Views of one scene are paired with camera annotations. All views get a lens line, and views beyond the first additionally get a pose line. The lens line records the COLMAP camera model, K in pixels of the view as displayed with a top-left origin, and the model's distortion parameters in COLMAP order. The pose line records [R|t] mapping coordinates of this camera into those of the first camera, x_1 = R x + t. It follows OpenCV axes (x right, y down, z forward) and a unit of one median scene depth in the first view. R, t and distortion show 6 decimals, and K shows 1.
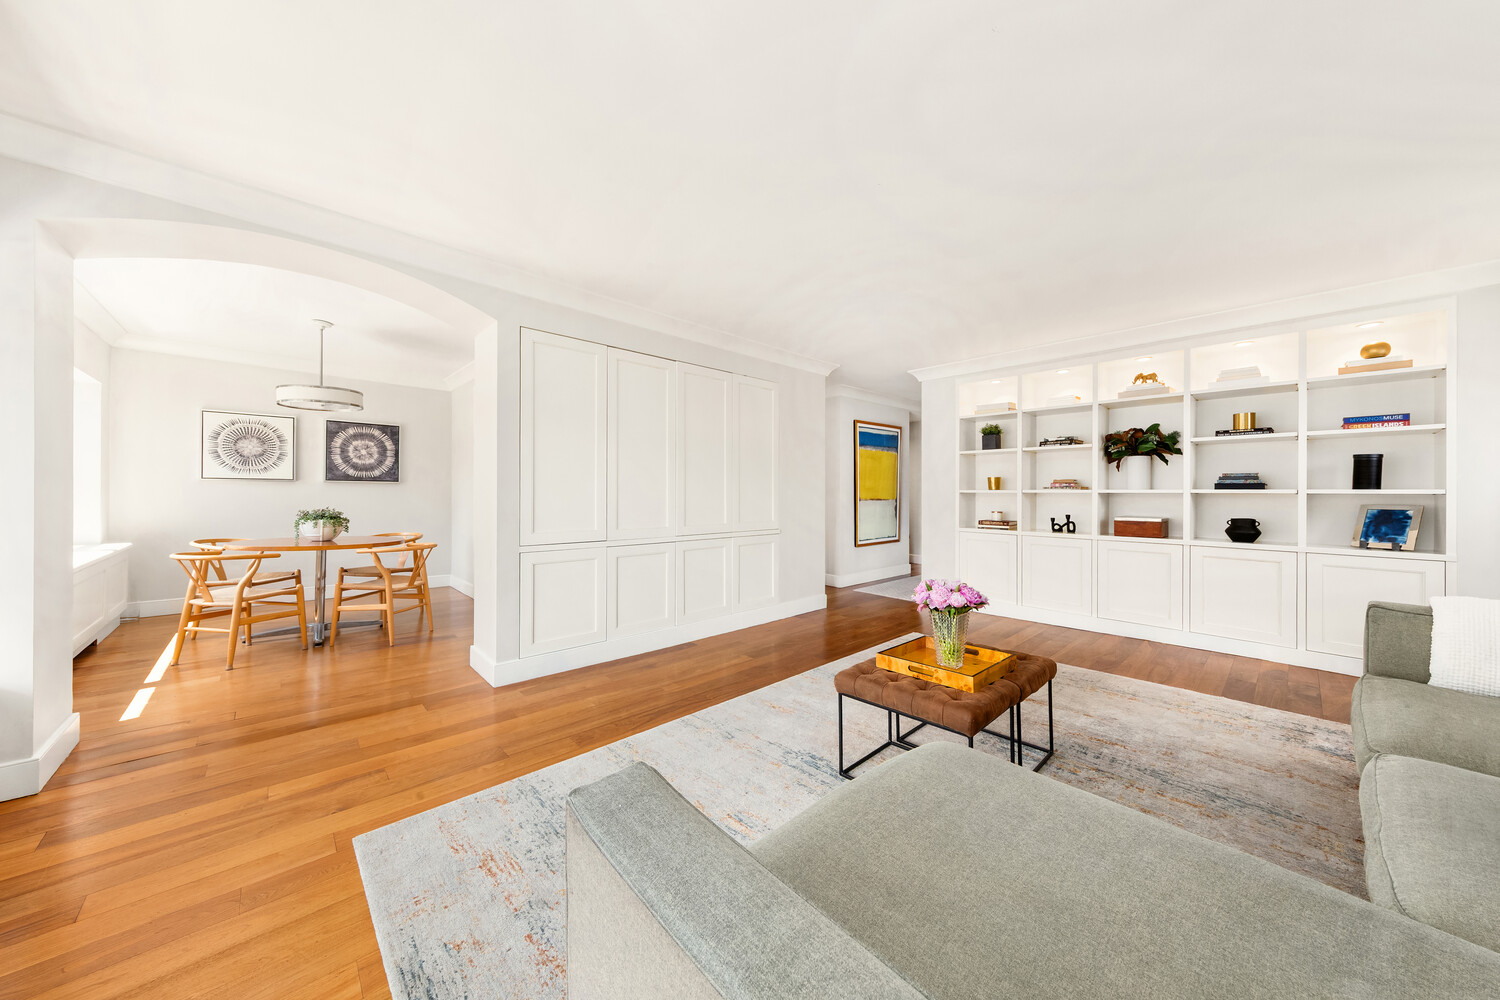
lens RADIAL K [[511.0, 0, 751.4], [0, 511.0, 501.2], [0, 0, 1]] dist [0.000885, -0.000004]
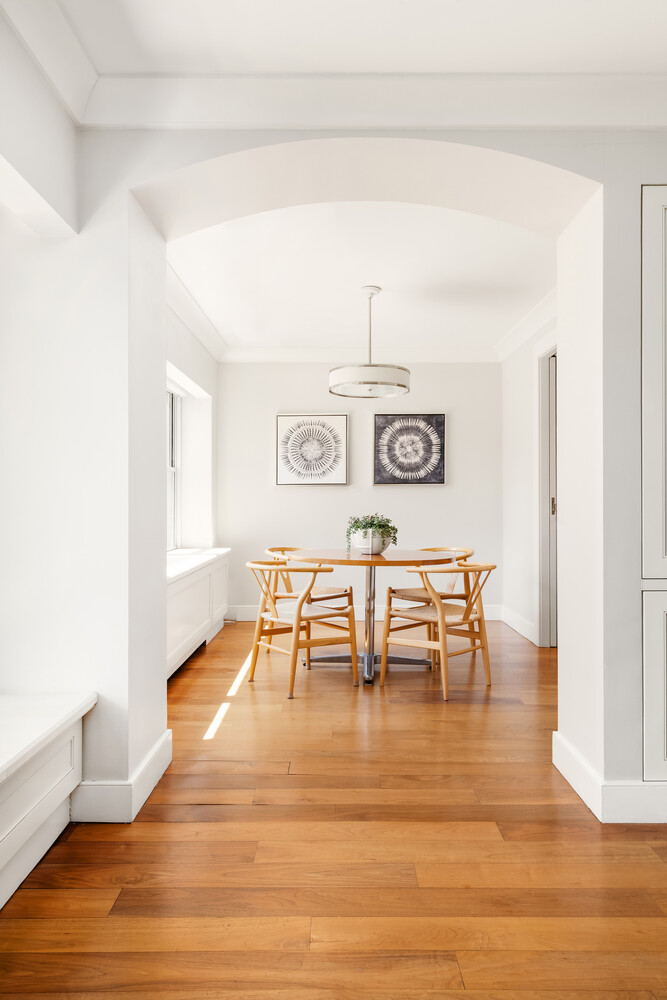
lens RADIAL K [[651.0, 0, 329.1], [0, 651.0, 501.2], [0, 0, 1]] dist [-0.005296, 0.000206]
pose [[0.722690, -0.015485, -0.690999, -0.164923], [0.002235, 0.999796, -0.020068, 0.013184], [0.691169, 0.012958, 0.722577, 0.196314]]
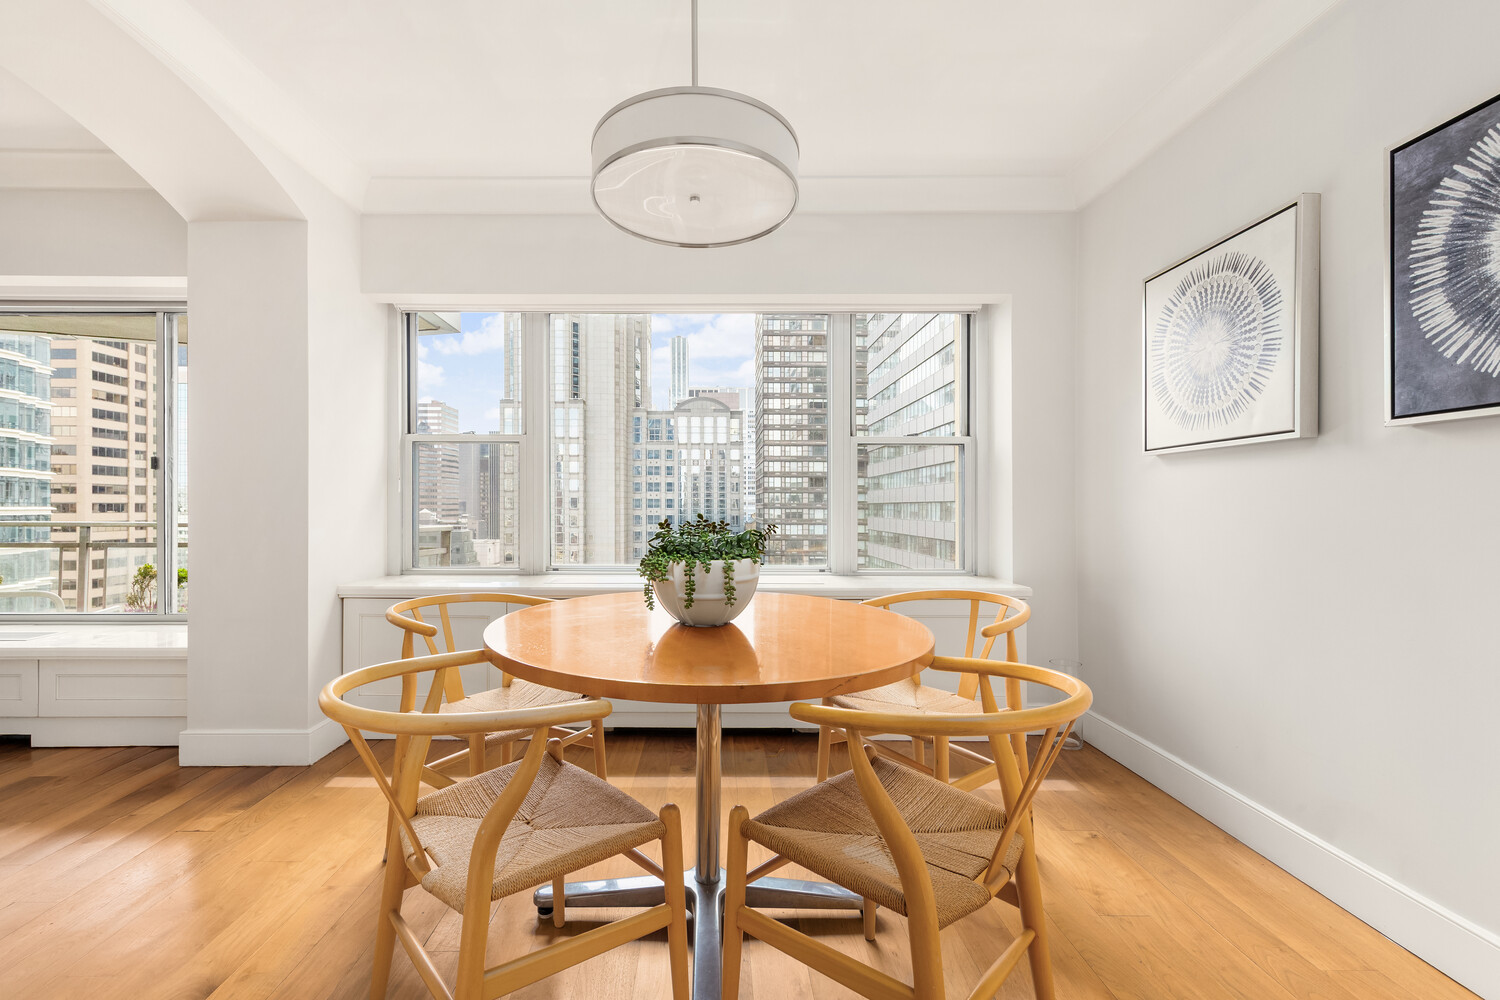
lens RADIAL K [[639.6, 0, 718.9], [0, 639.6, 500.8], [0, 0, 1]] dist [0.000682, -0.000685]
pose [[-0.681940, -0.012040, -0.731309, -0.550309], [-0.016854, 0.999858, -0.000745, 0.000095], [0.731214, 0.011817, -0.682046, 1.260248]]
